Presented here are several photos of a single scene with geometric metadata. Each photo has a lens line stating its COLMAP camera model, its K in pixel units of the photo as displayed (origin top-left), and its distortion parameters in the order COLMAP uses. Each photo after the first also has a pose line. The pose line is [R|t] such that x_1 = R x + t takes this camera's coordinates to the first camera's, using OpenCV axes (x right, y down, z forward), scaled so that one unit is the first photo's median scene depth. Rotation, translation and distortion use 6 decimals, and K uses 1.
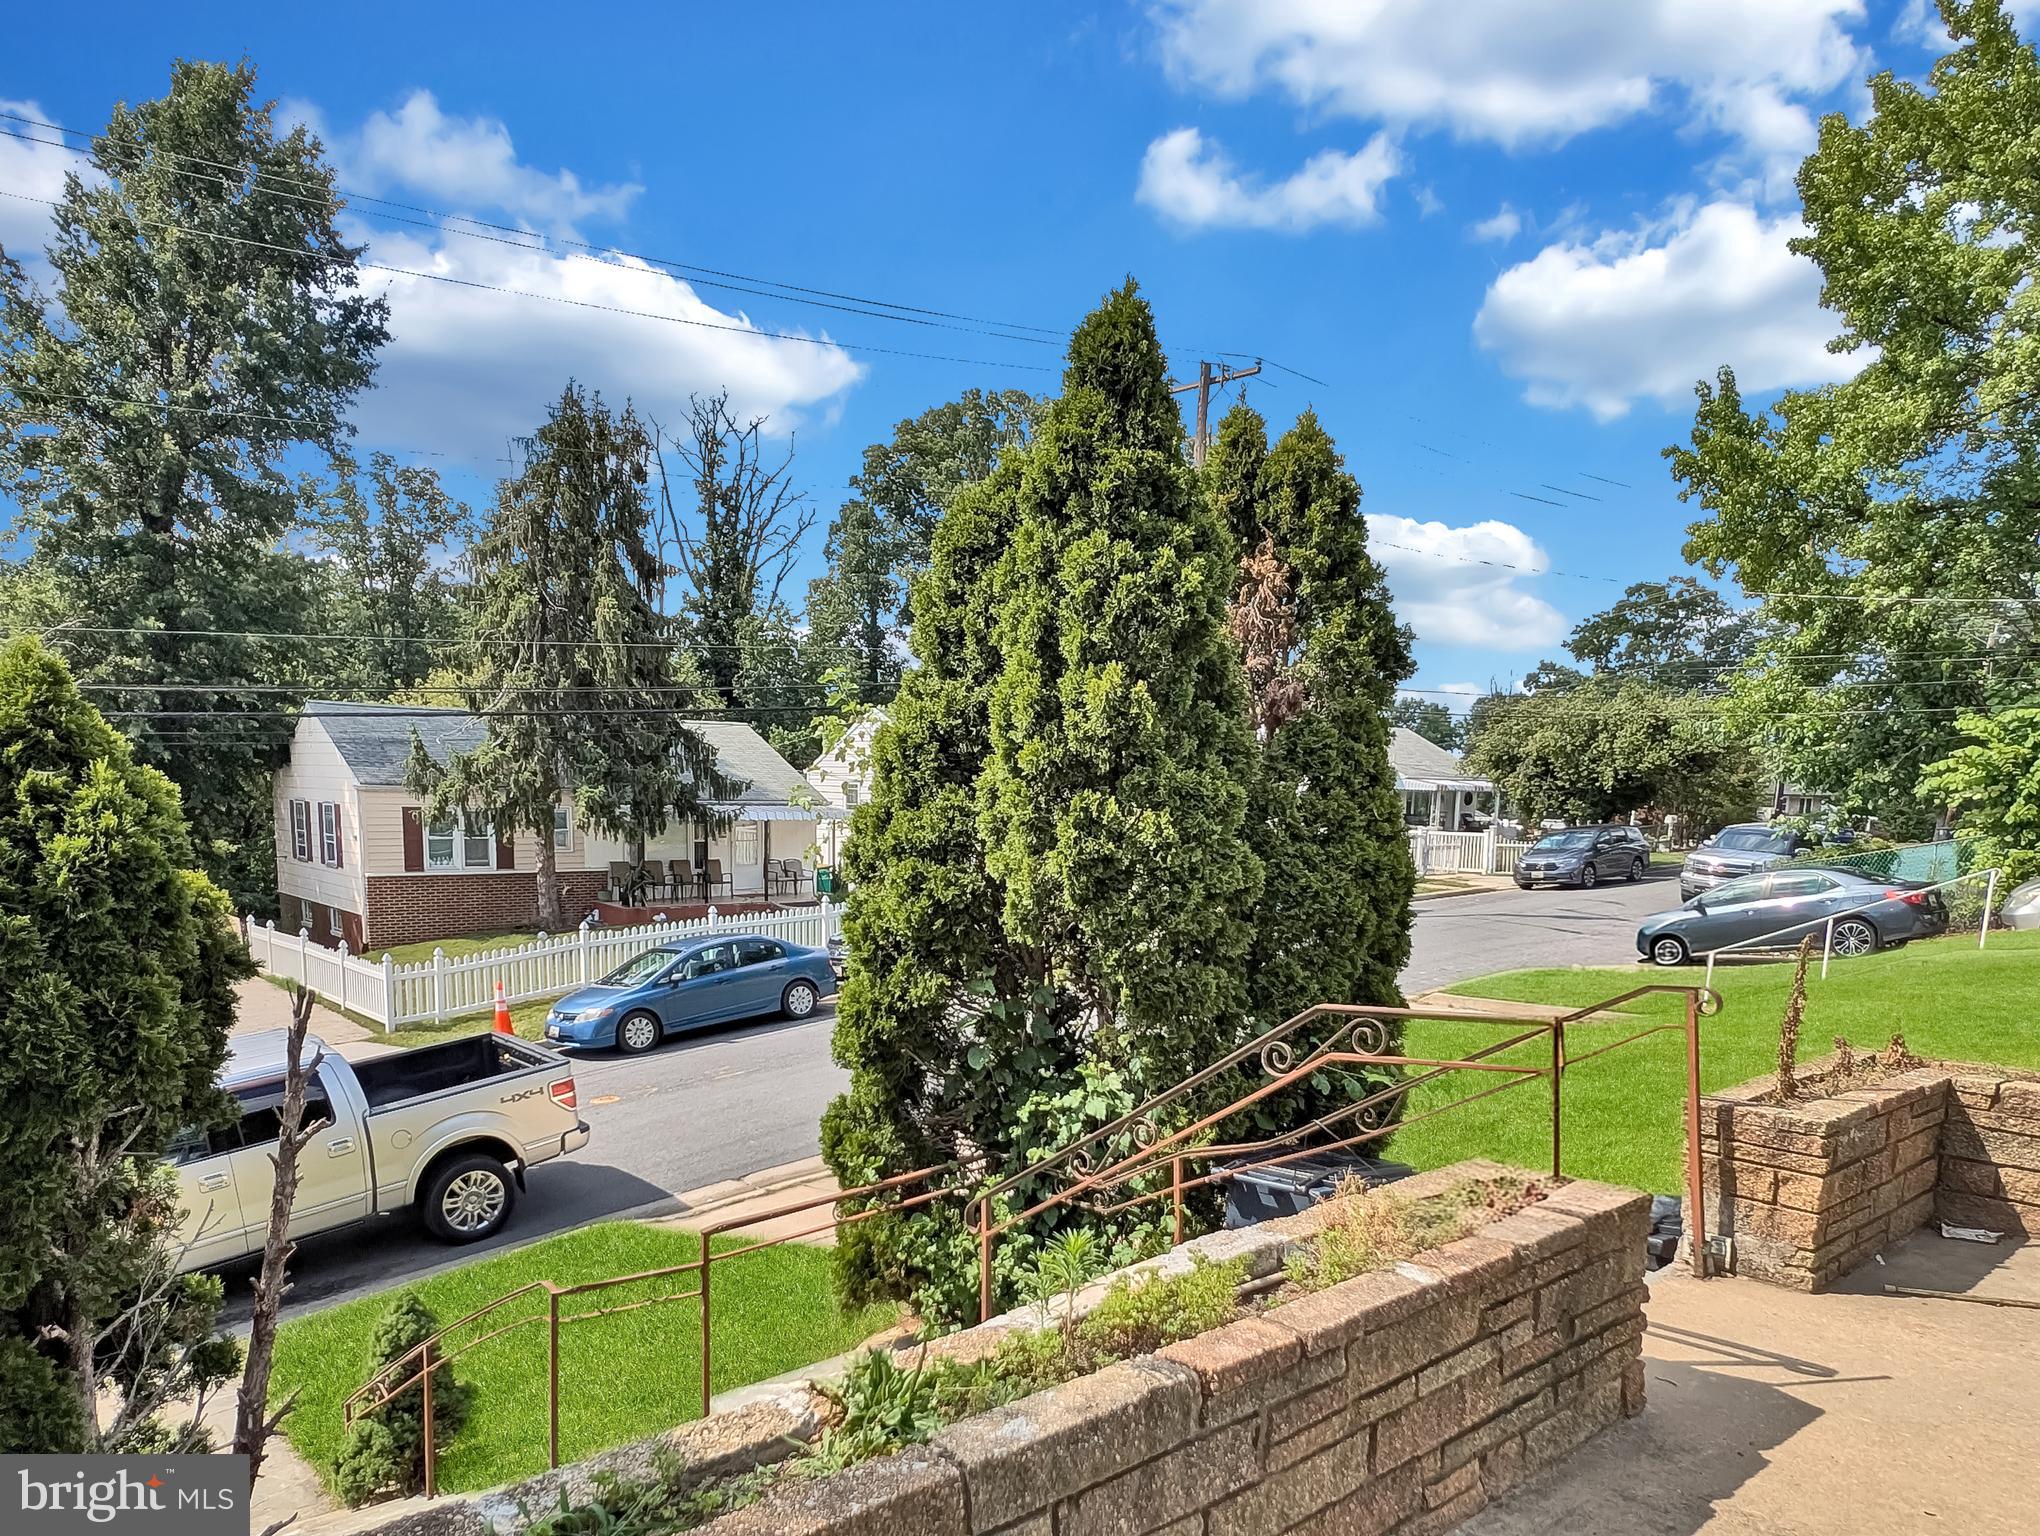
lens RADIAL K [[777.5, 0, 1020.0], [0, 777.5, 768.0], [0, 0, 1]] dist [0.000104, 0.000089]
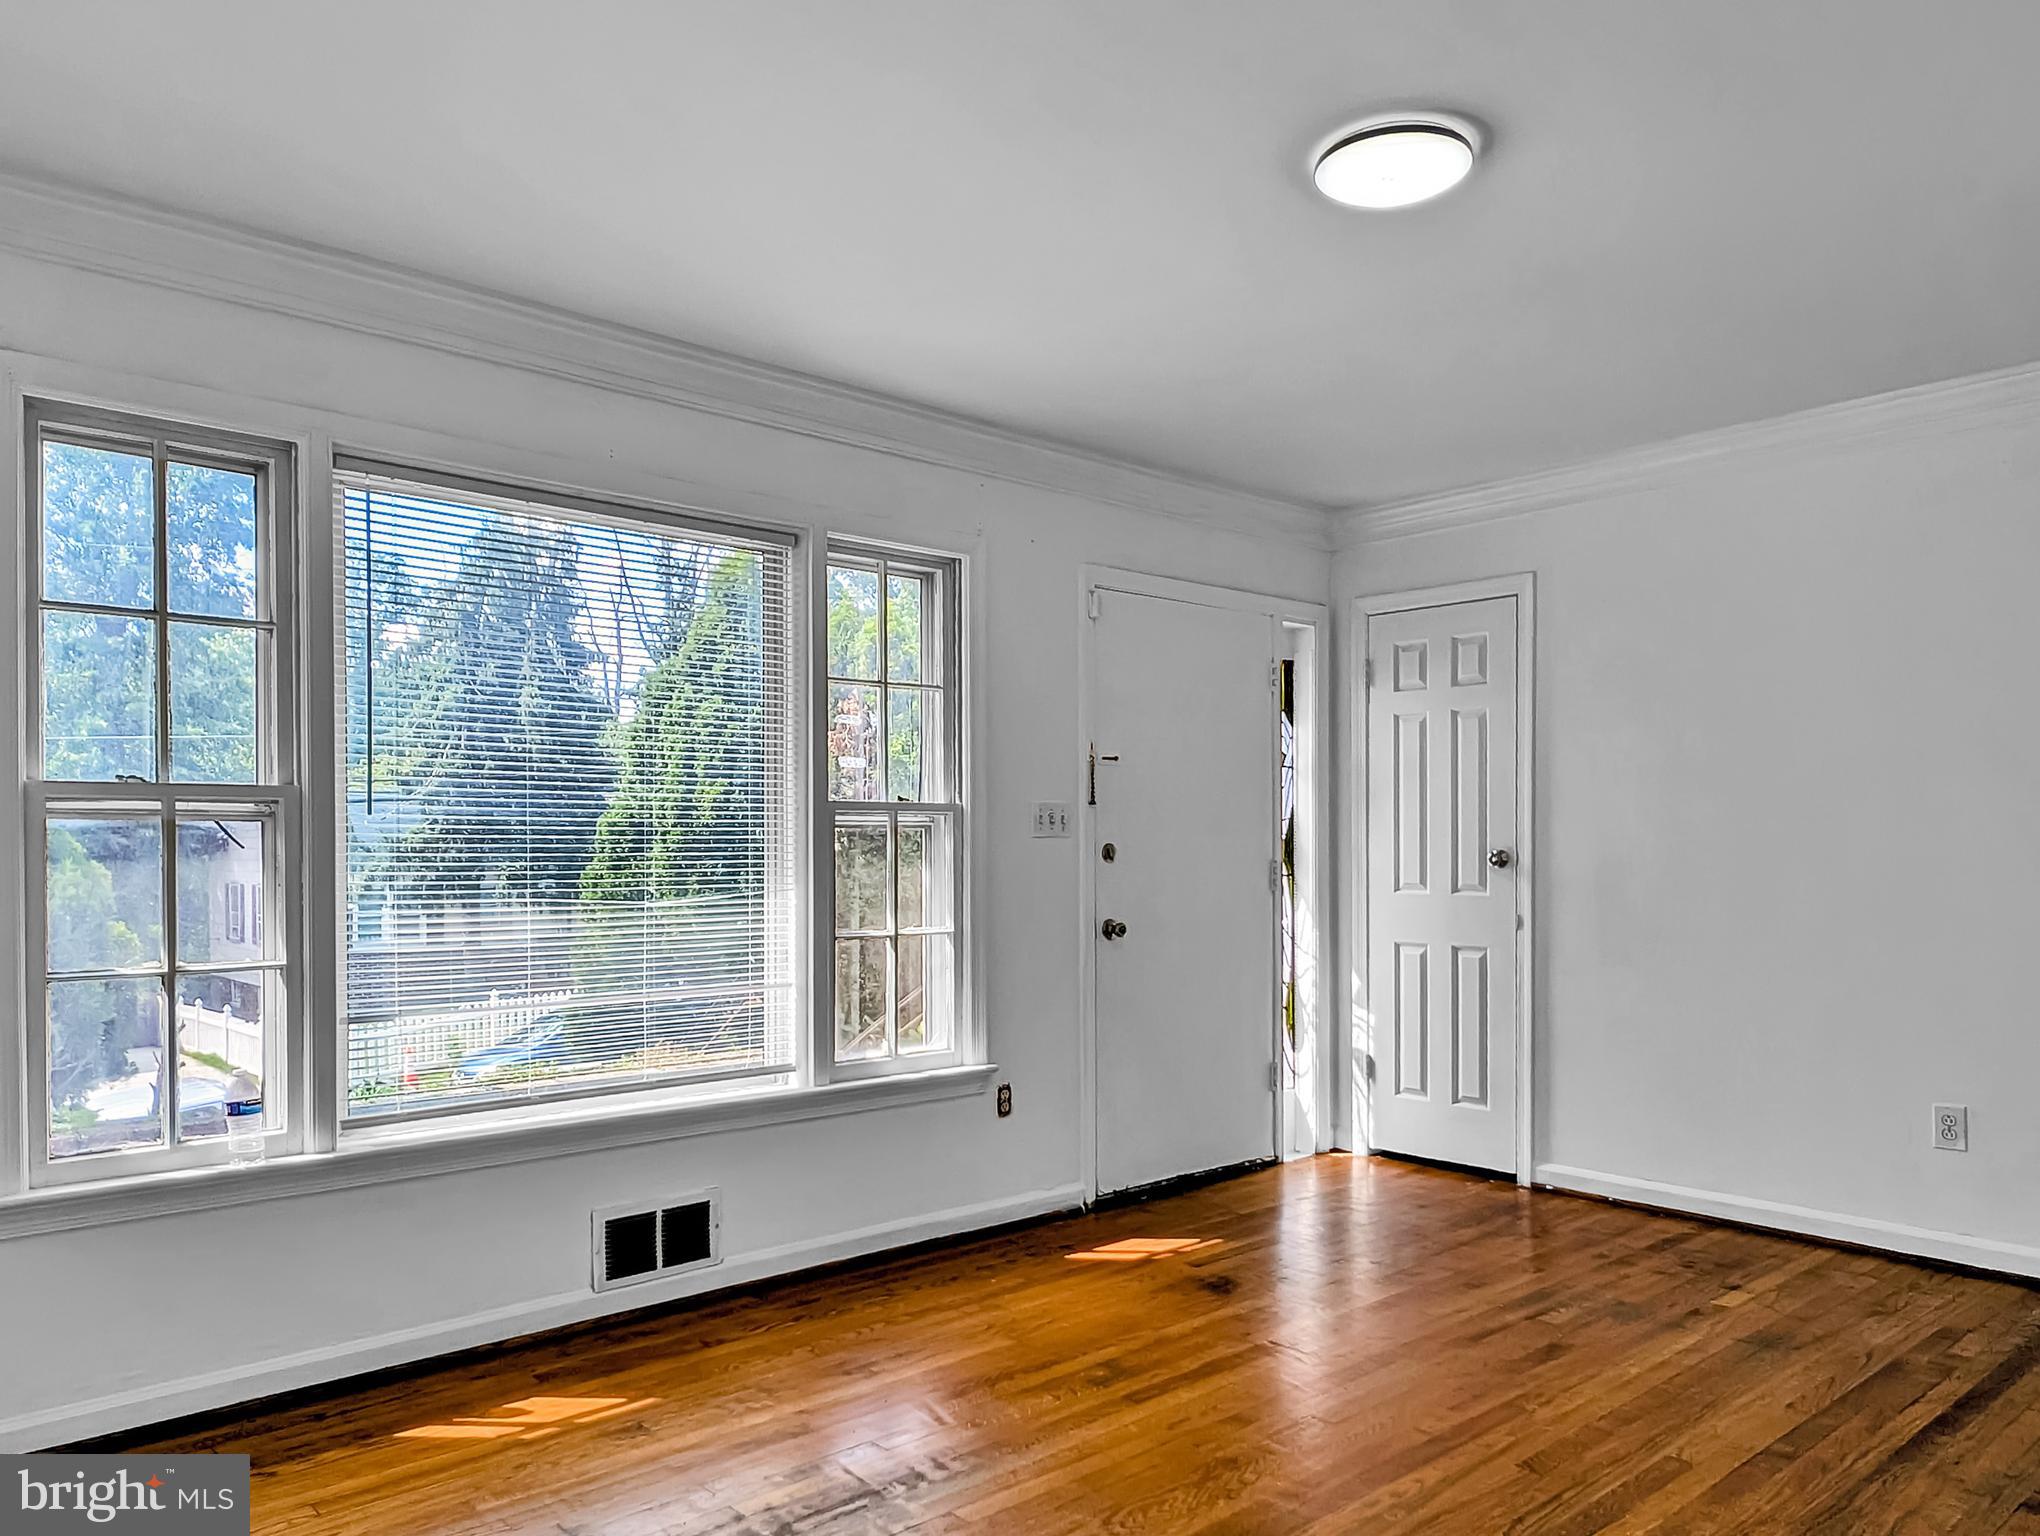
lens RADIAL K [[811.9, 0, 1020.0], [0, 811.9, 768.0], [0, 0, 1]] dist [0.000665, 0.000057]
pose [[0.999579, -0.026708, 0.011307, 0.155714], [0.027497, 0.996678, -0.076656, -0.002336], [-0.009222, 0.076935, 0.996993, -0.140911]]
